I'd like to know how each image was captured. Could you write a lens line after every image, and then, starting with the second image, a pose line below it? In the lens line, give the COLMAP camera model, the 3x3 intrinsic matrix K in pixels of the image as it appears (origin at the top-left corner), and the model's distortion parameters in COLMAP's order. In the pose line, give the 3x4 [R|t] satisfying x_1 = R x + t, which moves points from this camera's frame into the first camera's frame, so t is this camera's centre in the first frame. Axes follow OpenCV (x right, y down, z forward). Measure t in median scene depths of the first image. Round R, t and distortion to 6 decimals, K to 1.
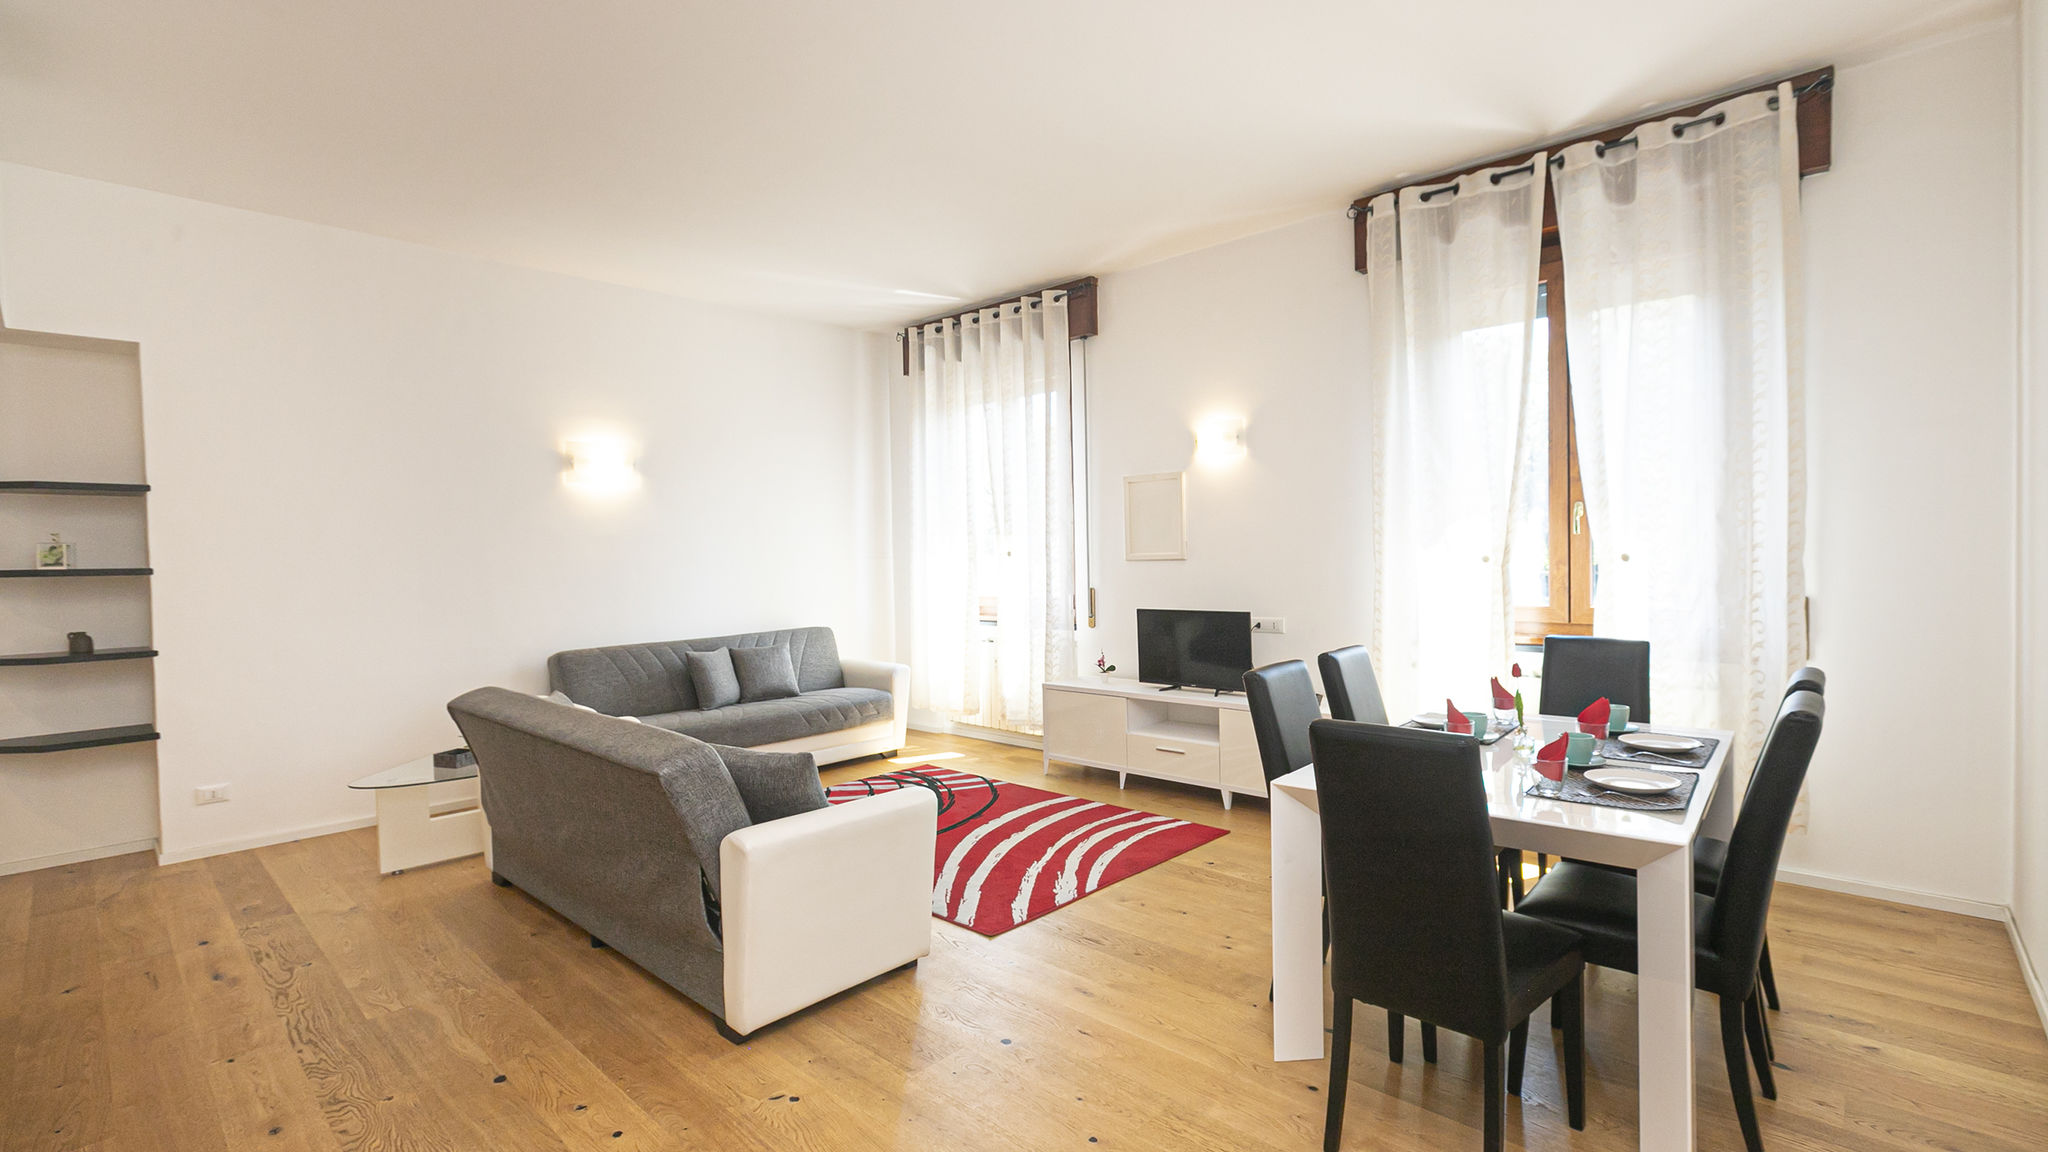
lens RADIAL K [[915.0, 0, 1022.8], [0, 915.0, 565.2], [0, 0, 1]] dist [-0.063597, 0.042454]
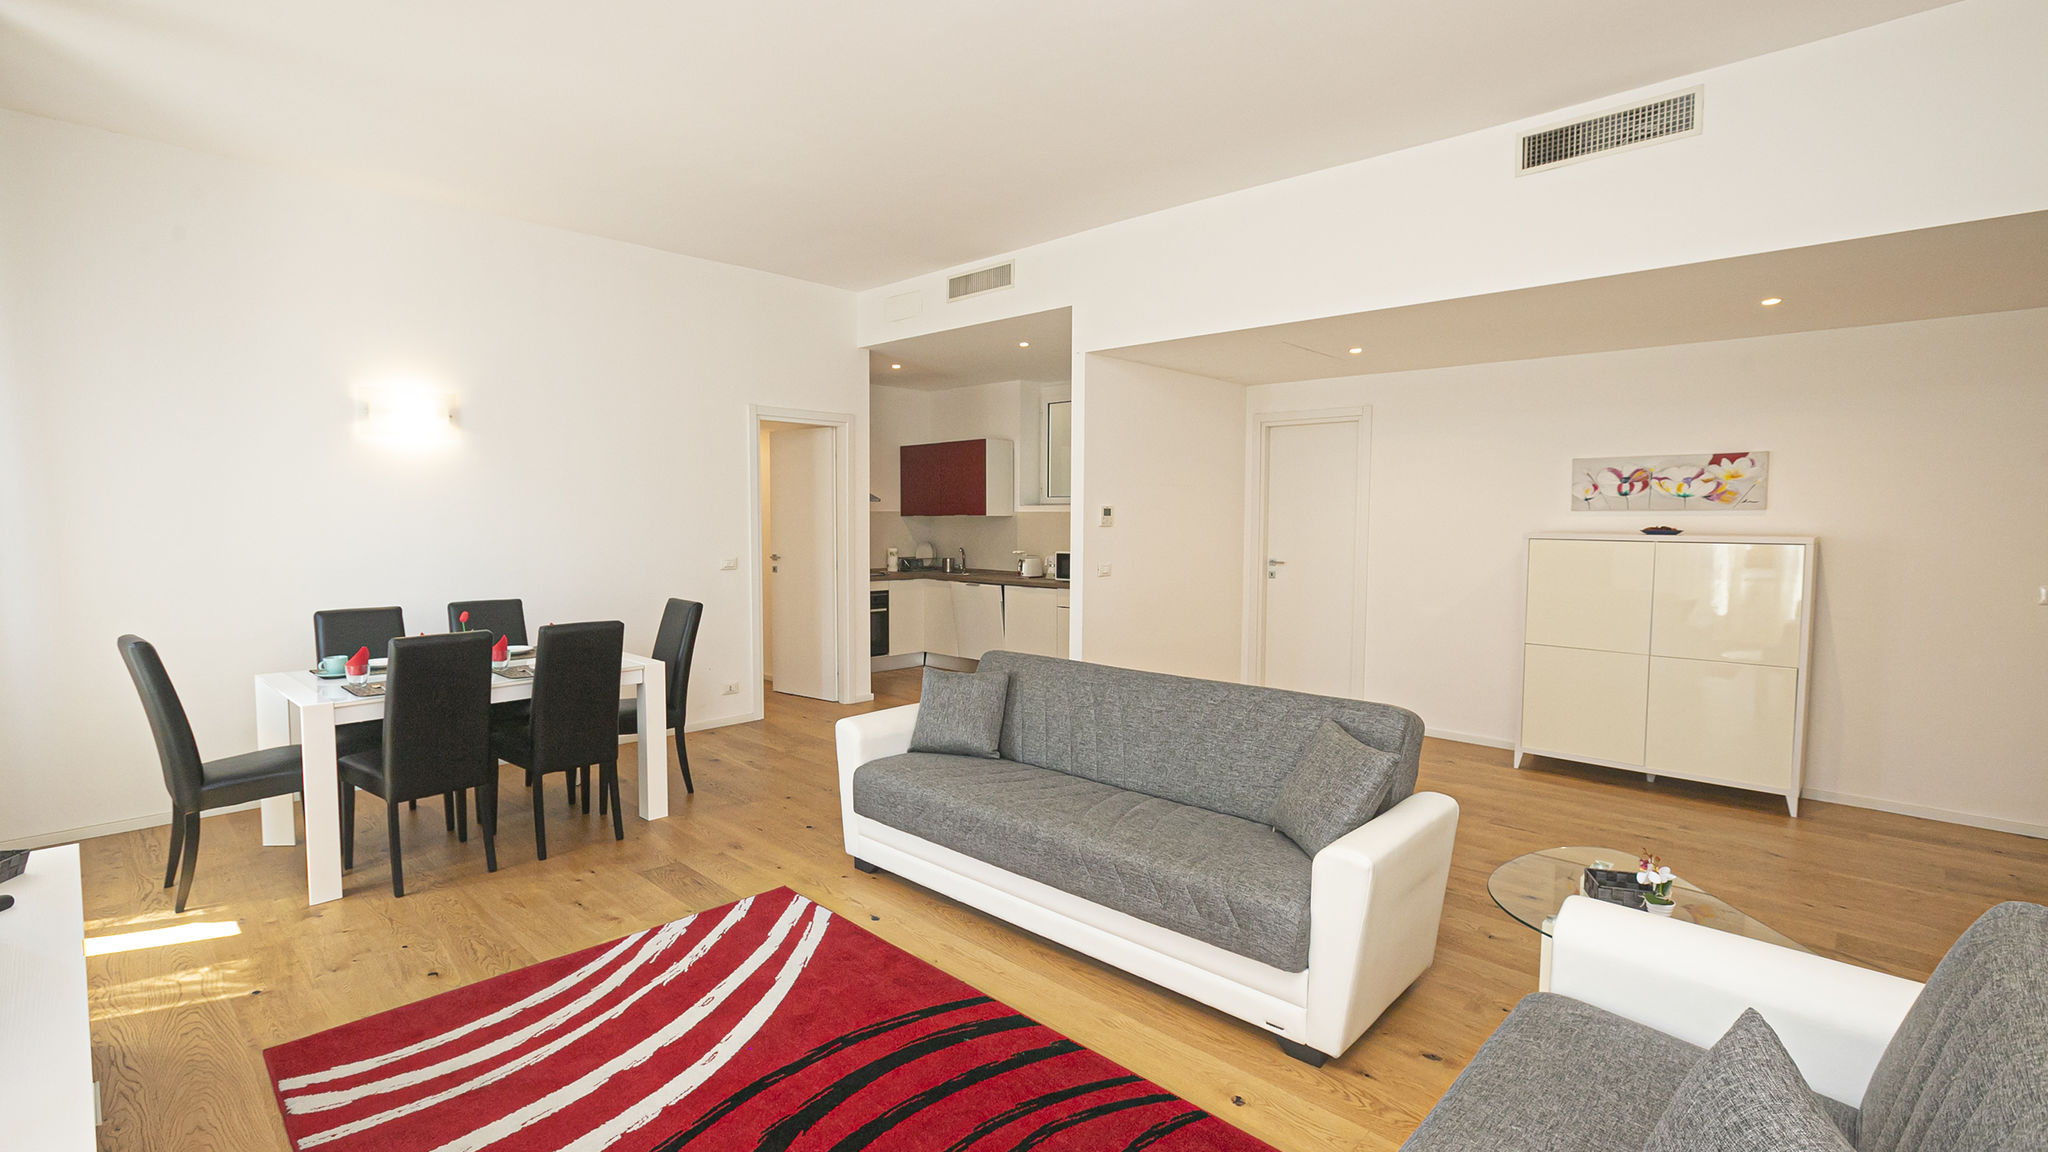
lens RADIAL K [[927.7, 0, 1024.0], [0, 927.7, 576.0], [0, 0, 1]] dist [0.003641, 0.000029]
pose [[-0.999841, 0.015664, 0.008471, -0.208602], [0.016333, 0.996183, 0.085747, -0.036768], [-0.007095, 0.085872, -0.996281, 1.269722]]
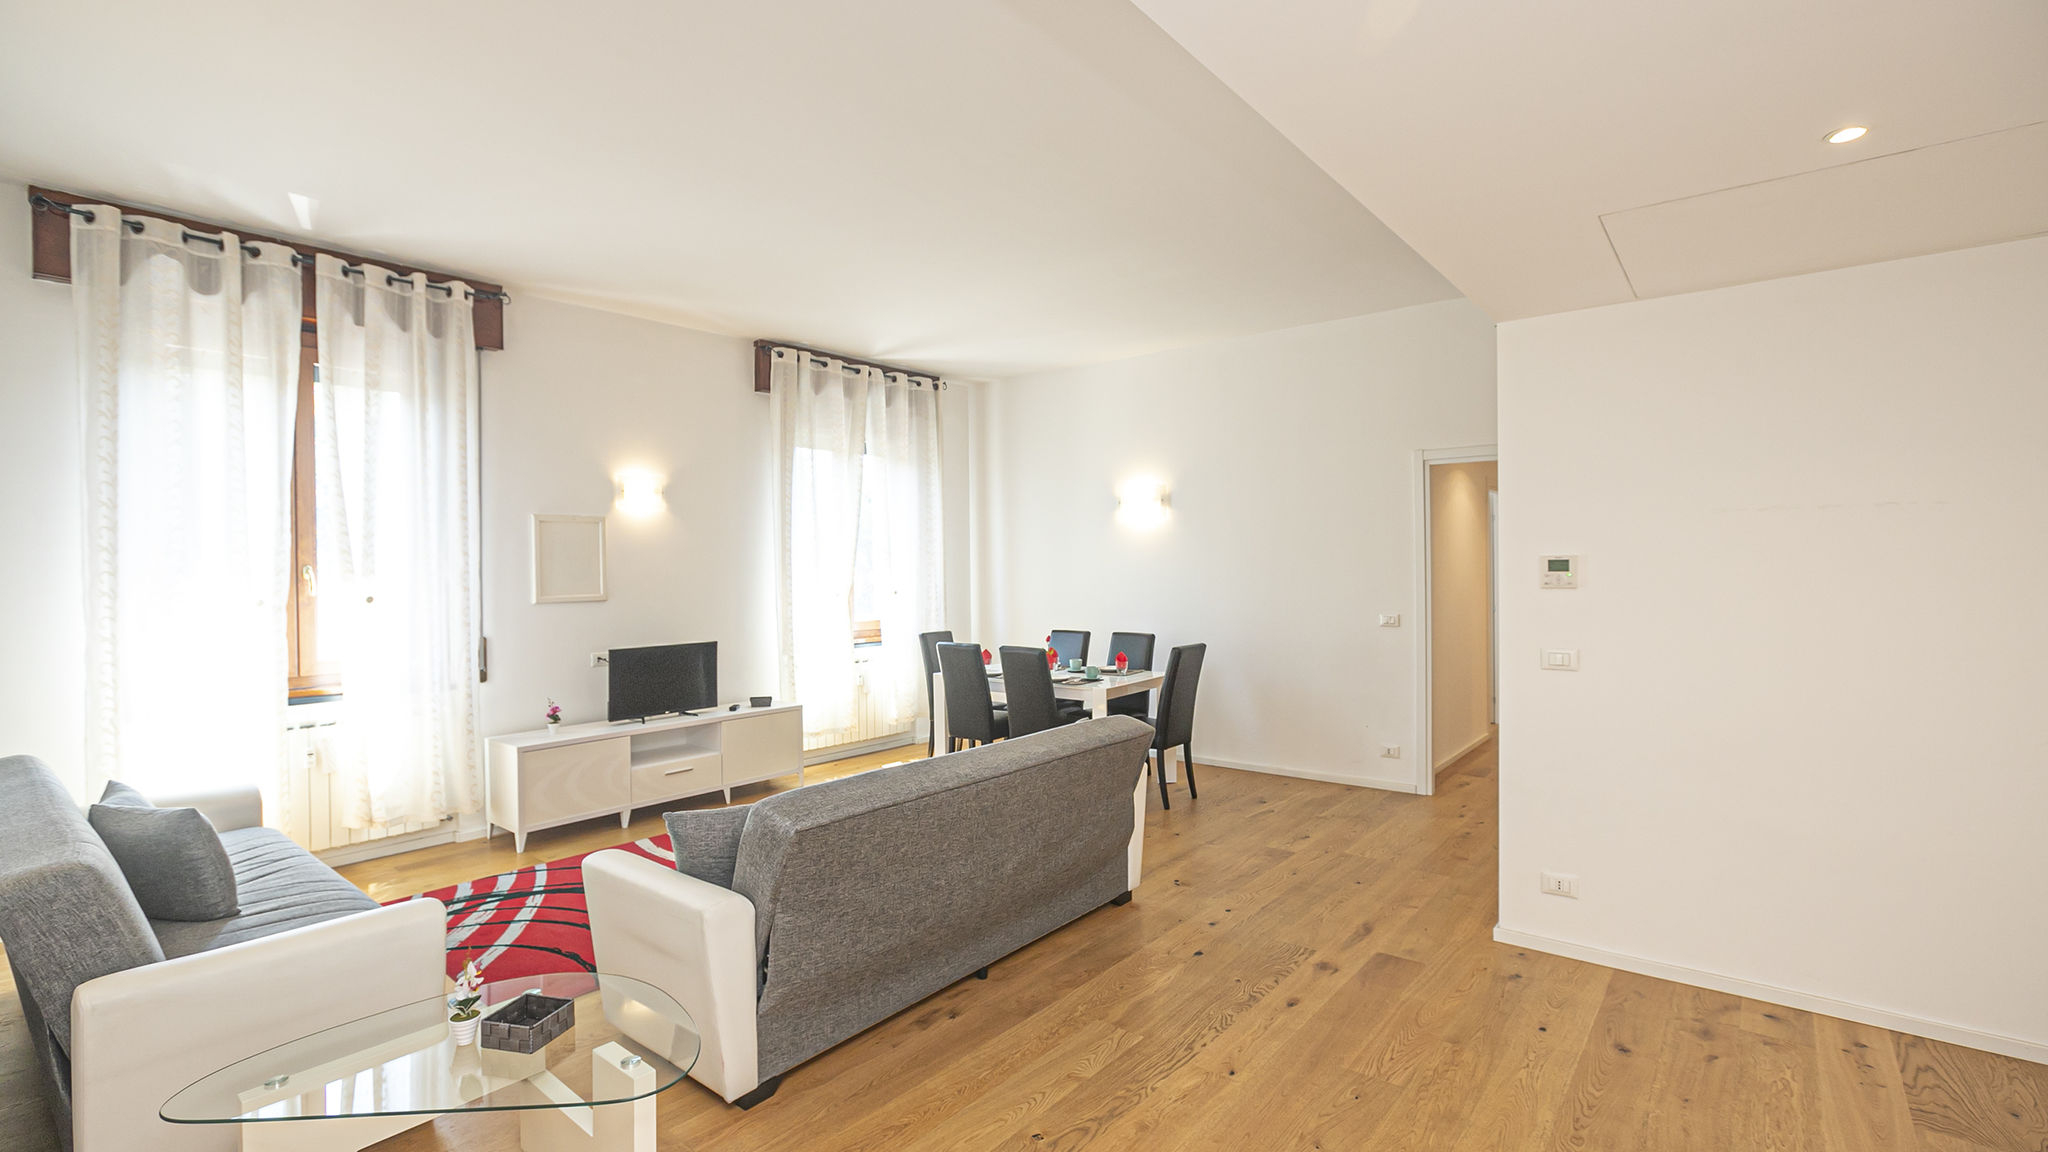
lens RADIAL K [[915.0, 0, 1022.8], [0, 915.0, 565.2], [0, 0, 1]] dist [-0.063597, 0.042454]
pose [[-0.067245, 0.022363, 0.997486, -0.906759], [0.026593, 0.999434, -0.020614, -0.013069], [-0.997382, 0.025140, -0.067802, 0.608180]]
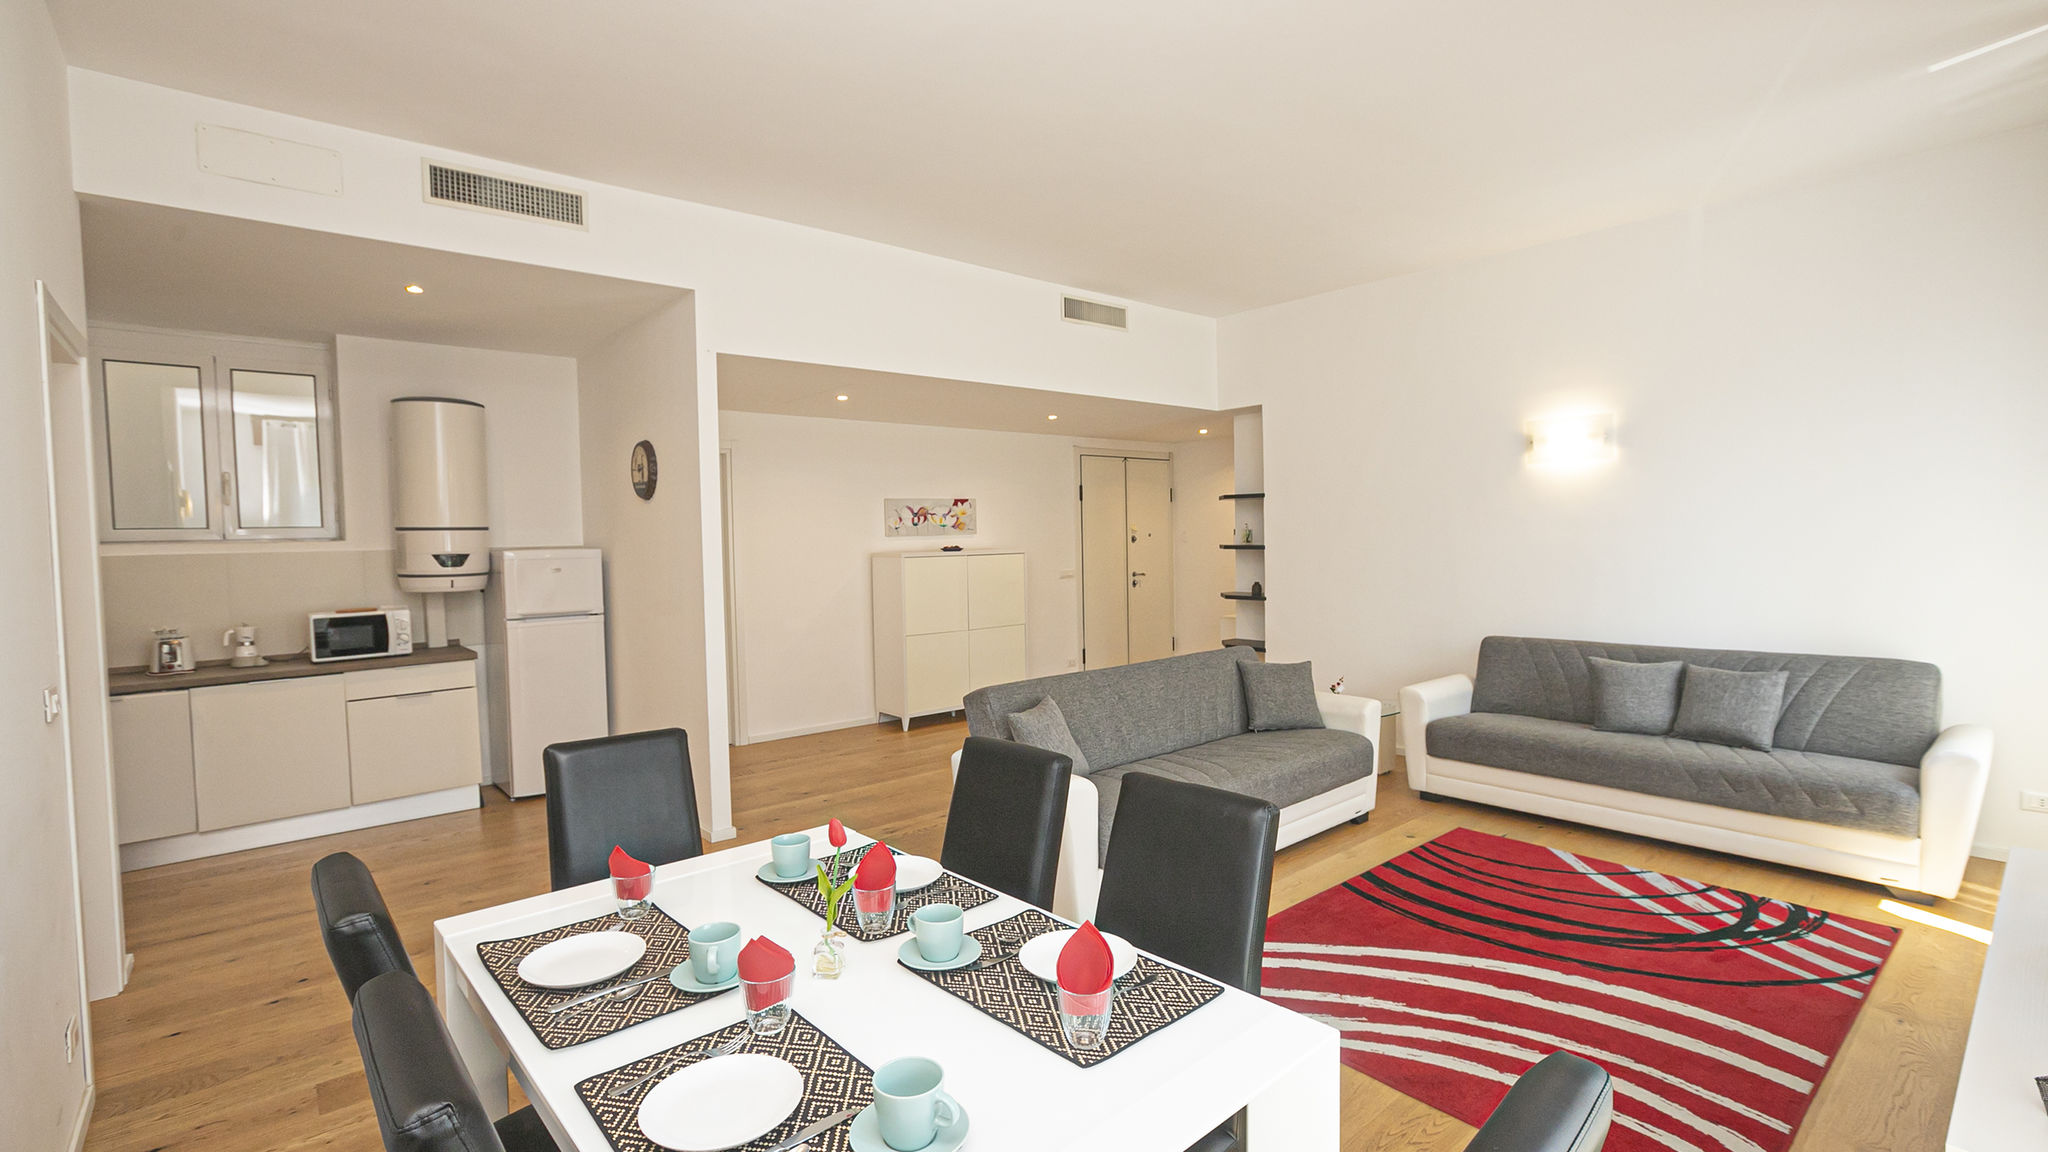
lens RADIAL K [[915.0, 0, 1022.8], [0, 915.0, 565.2], [0, 0, 1]] dist [-0.063597, 0.042454]
pose [[-0.112417, 0.054034, -0.992191, 0.539901], [0.006471, 0.998539, 0.053646, -0.040142], [0.993640, -0.000389, -0.112603, 0.588641]]
